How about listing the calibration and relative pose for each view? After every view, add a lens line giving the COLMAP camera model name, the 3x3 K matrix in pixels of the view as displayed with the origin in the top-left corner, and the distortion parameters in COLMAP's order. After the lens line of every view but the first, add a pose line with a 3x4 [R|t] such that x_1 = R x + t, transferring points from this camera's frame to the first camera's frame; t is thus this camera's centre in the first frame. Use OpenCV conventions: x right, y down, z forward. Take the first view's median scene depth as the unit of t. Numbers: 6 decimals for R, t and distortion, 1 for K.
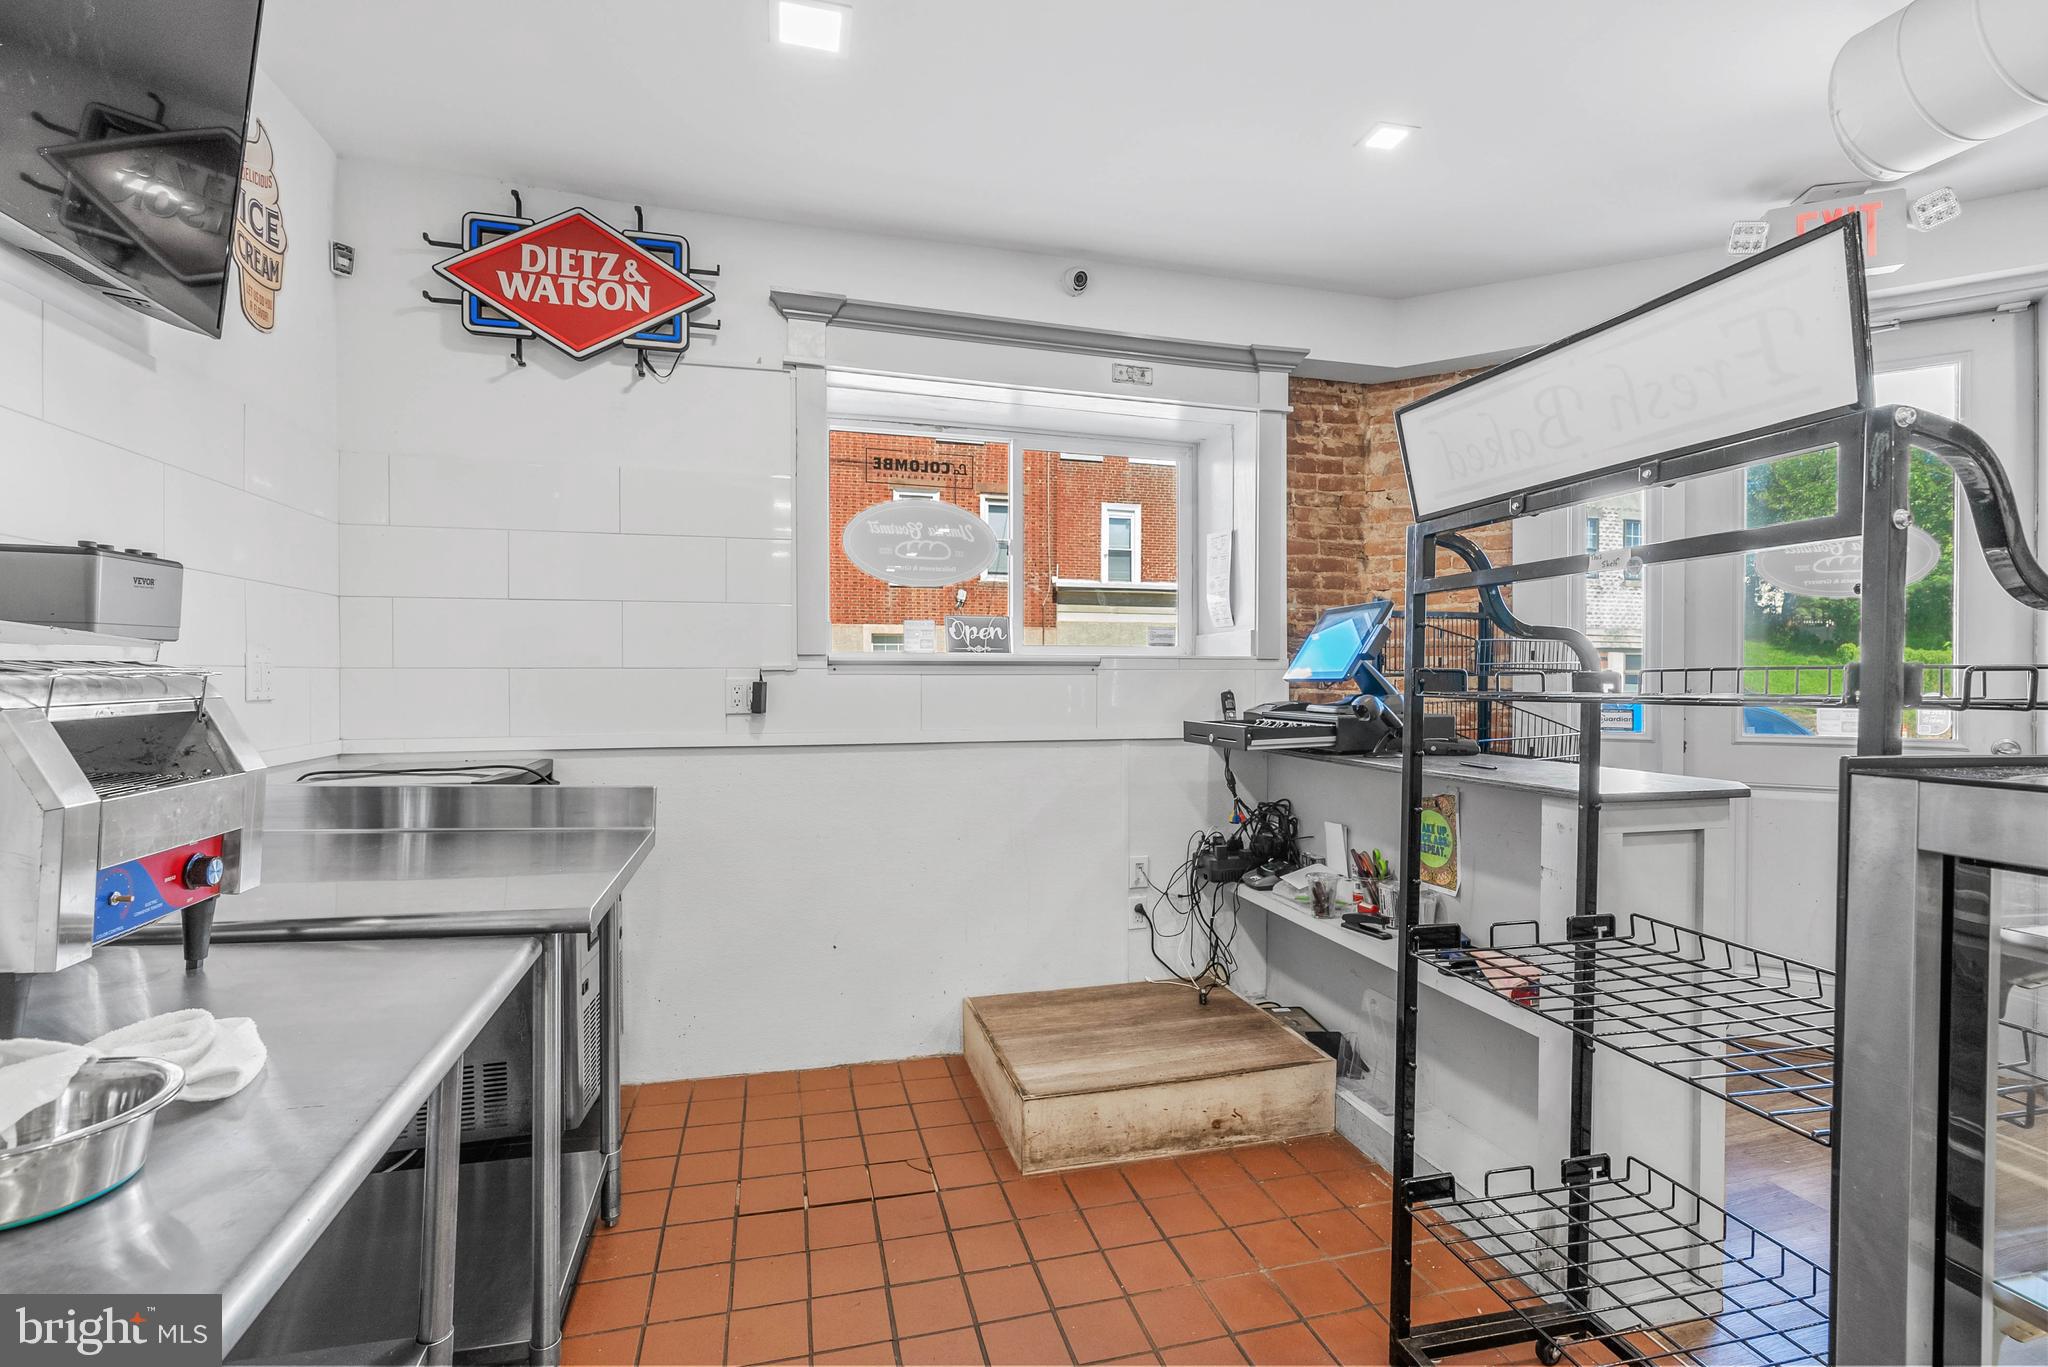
lens RADIAL K [[936.1, 0, 1026.3], [0, 936.1, 684.2], [0, 0, 1]] dist [-0.001070, 0.000097]
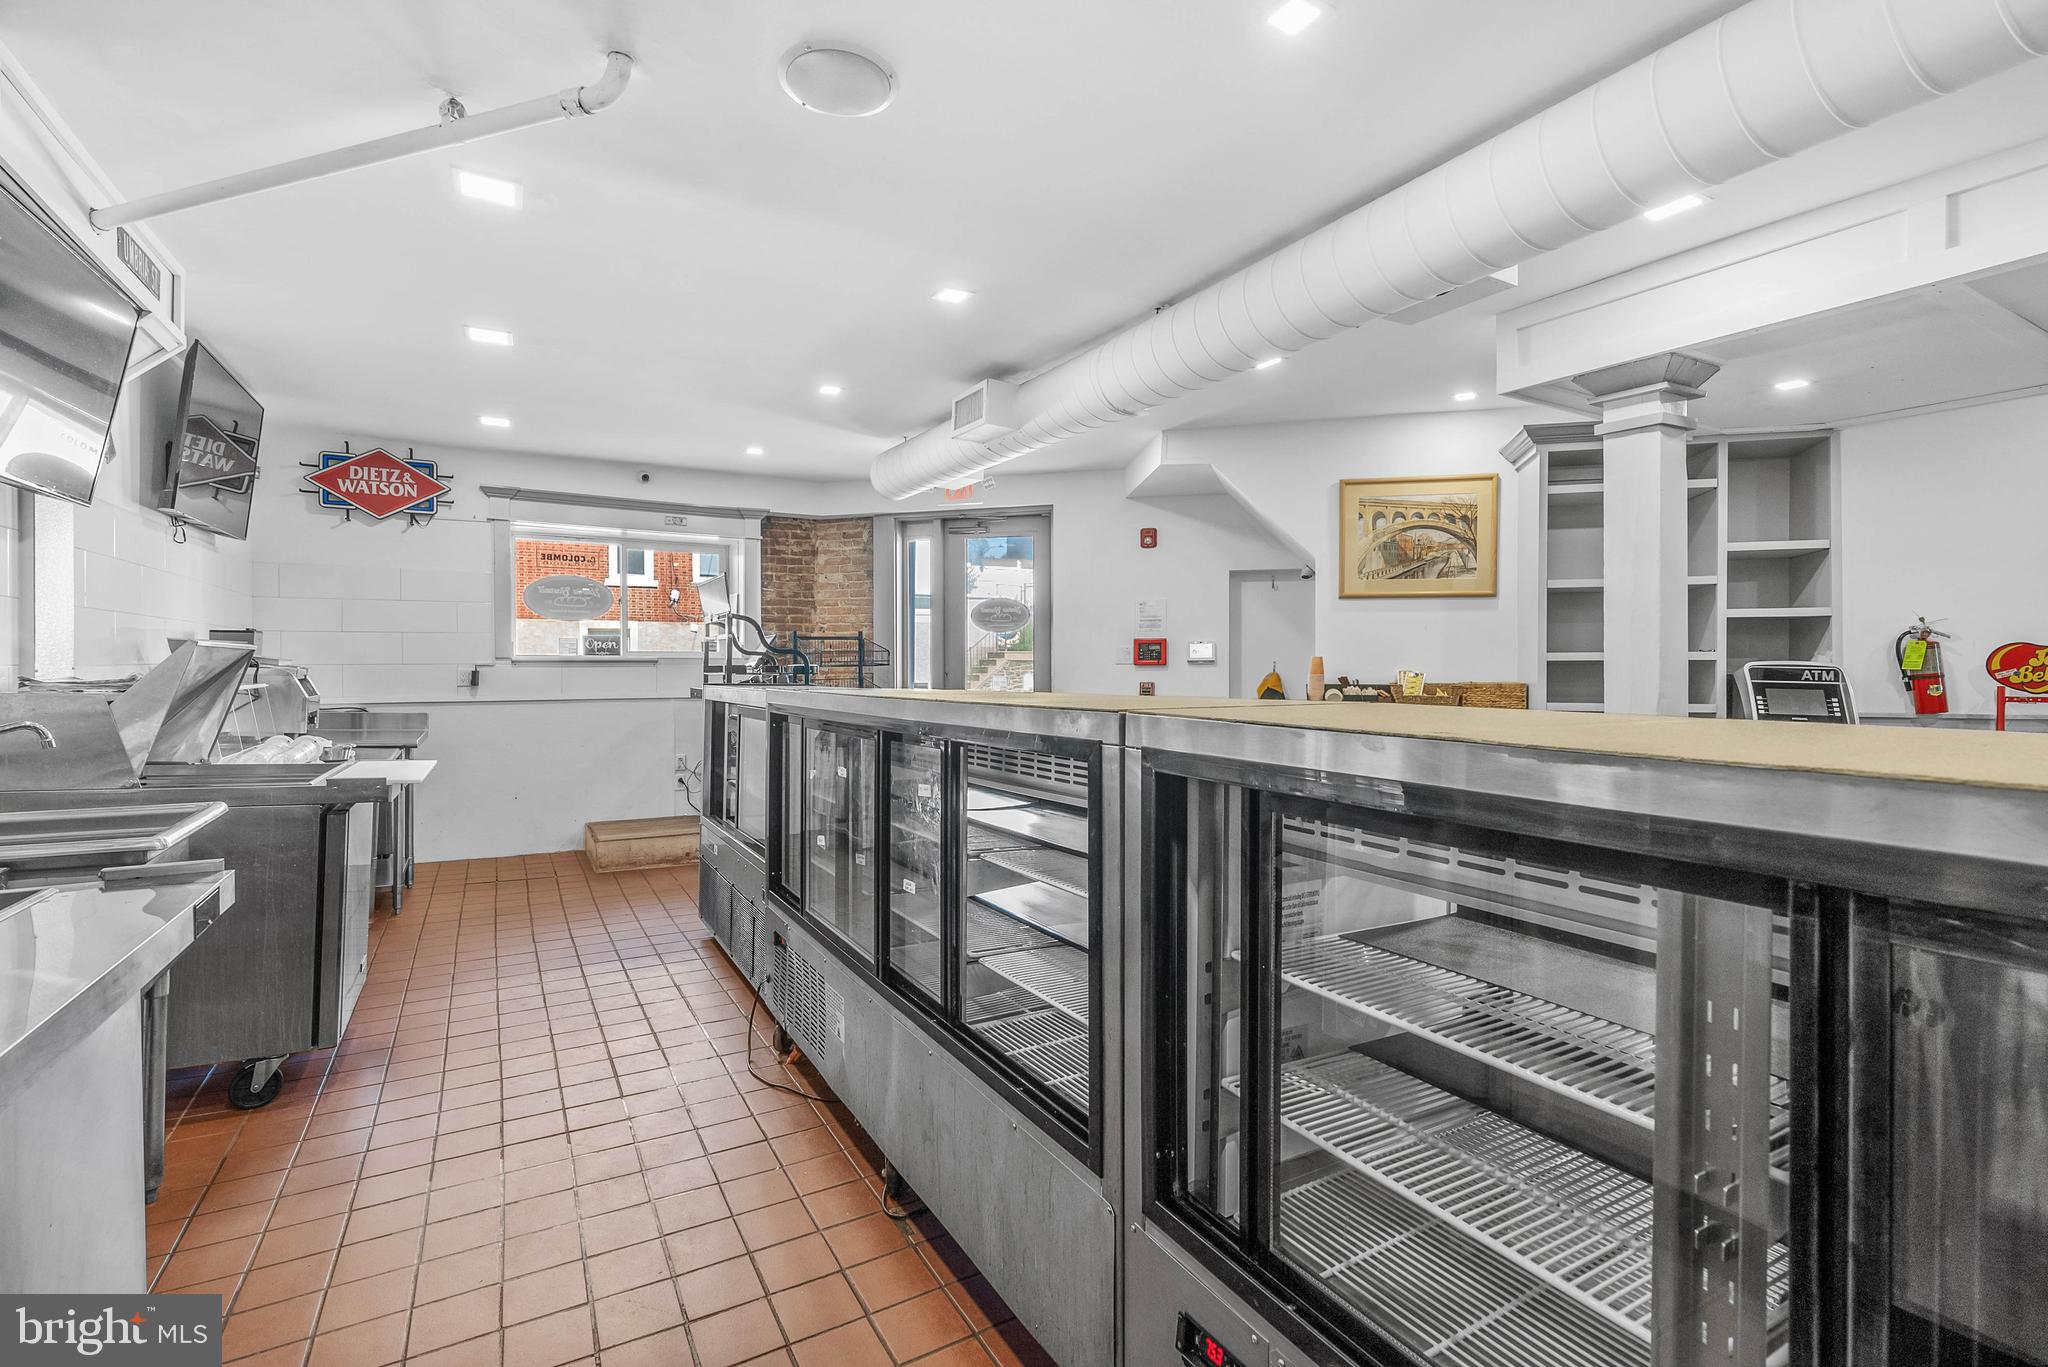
lens RADIAL K [[936.1, 0, 1022.4], [0, 936.1, 669.5], [0, 0, 1]] dist [-0.001070, 0.000097]
pose [[0.968001, -0.004023, 0.250912, 0.385384], [0.004706, 0.999987, -0.002122, 0.004380], [-0.250901, 0.003235, 0.968007, -1.369928]]
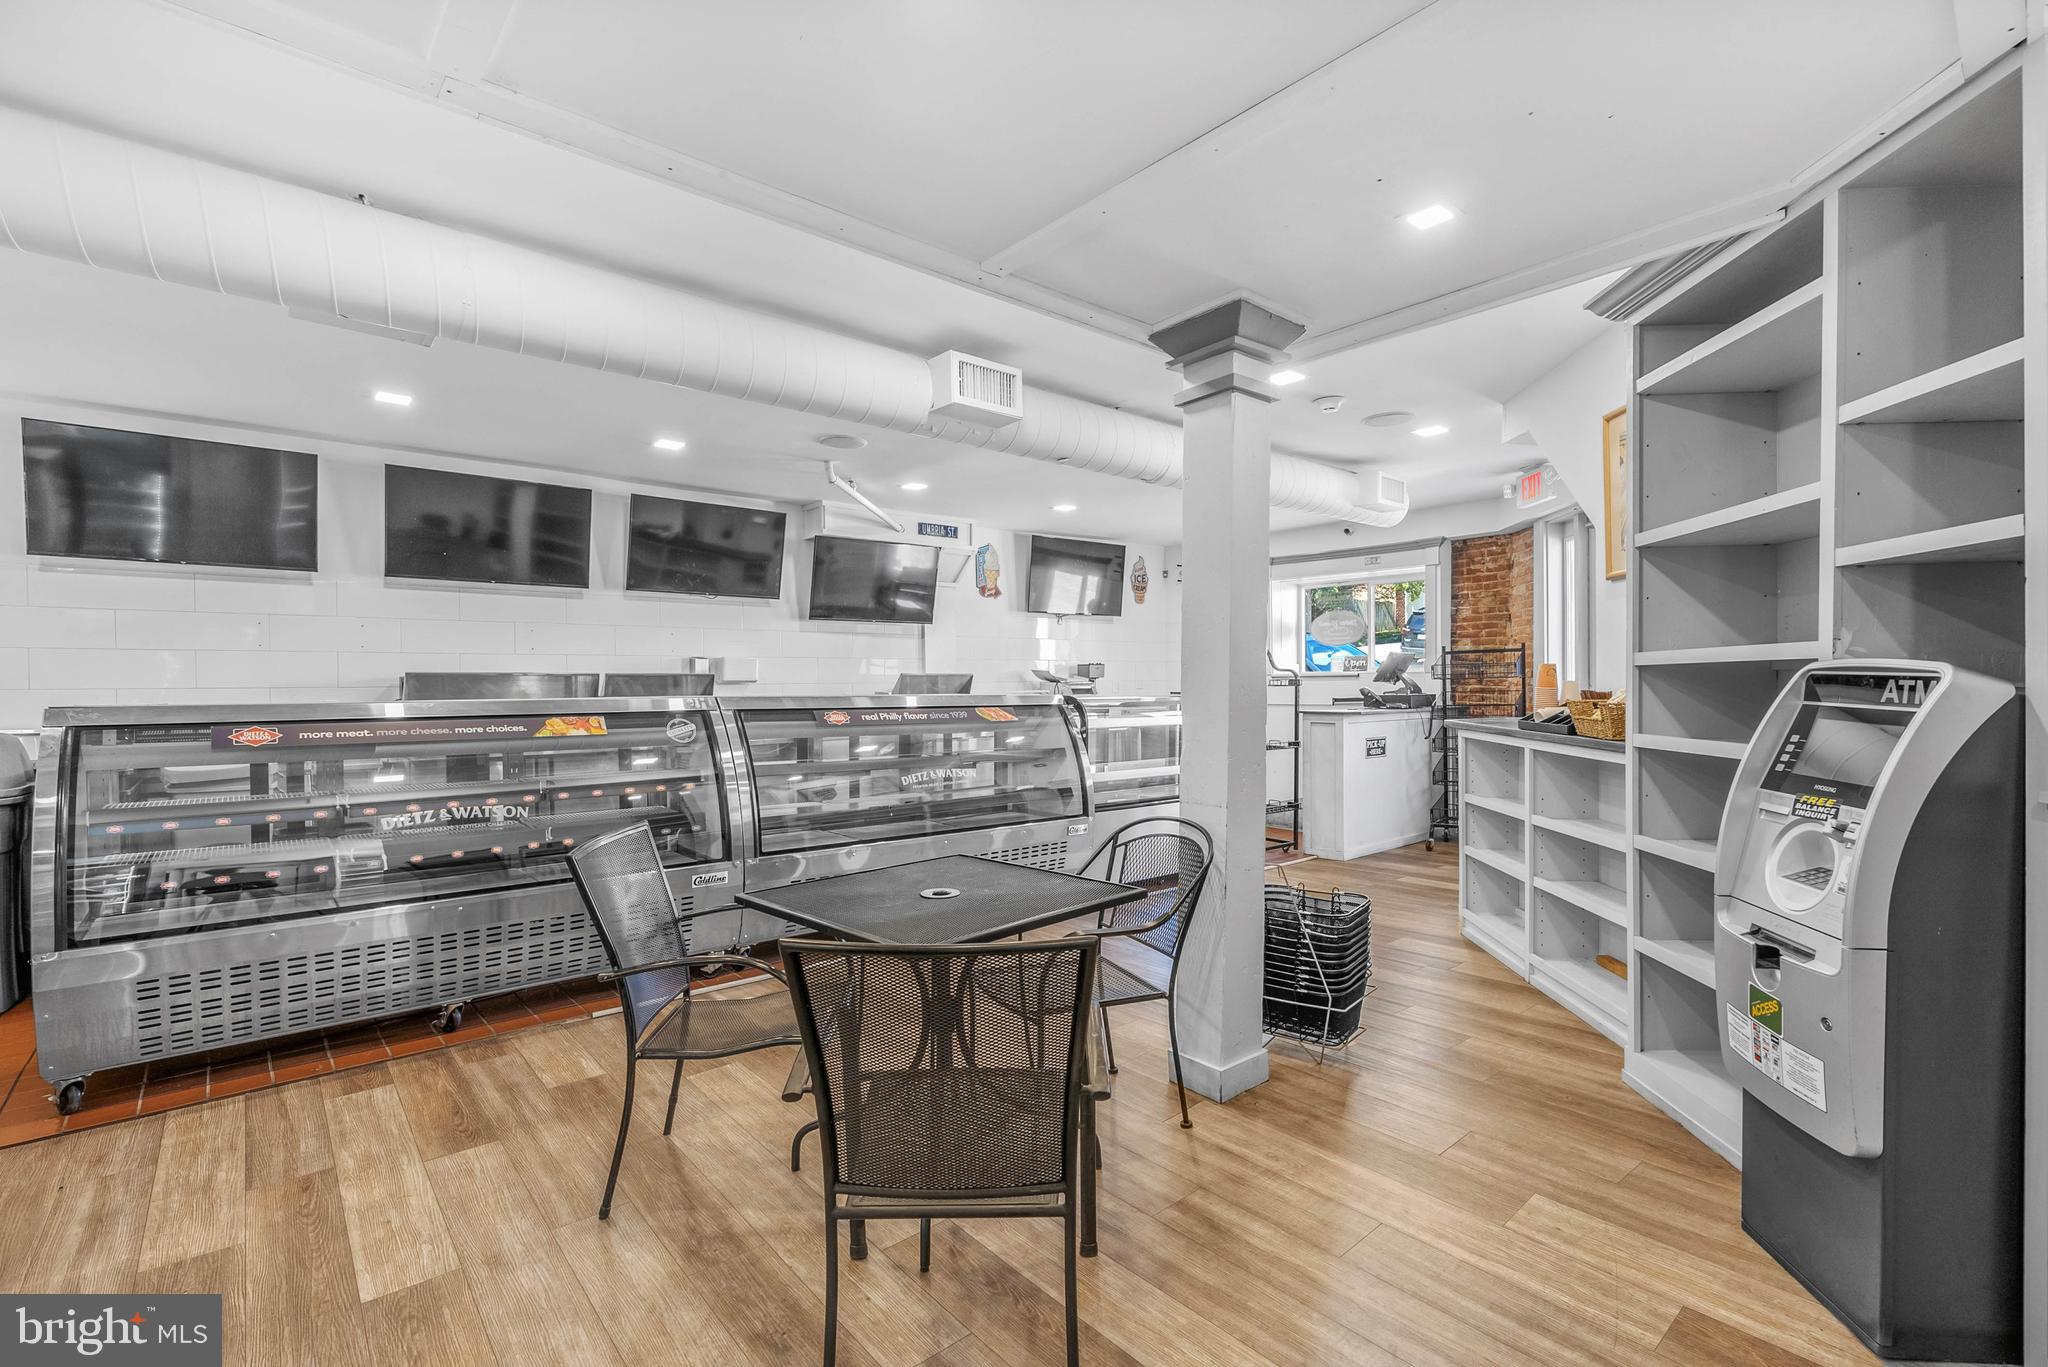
lens RADIAL K [[936.1, 0, 1024.7], [0, 936.1, 682.6], [0, 0, 1]] dist [-0.001070, 0.000097]
pose [[0.418300, -0.009362, -0.908261, 2.332921], [0.003444, 0.999956, -0.008720, 0.018126], [0.908302, 0.000519, 0.418314, -1.052325]]
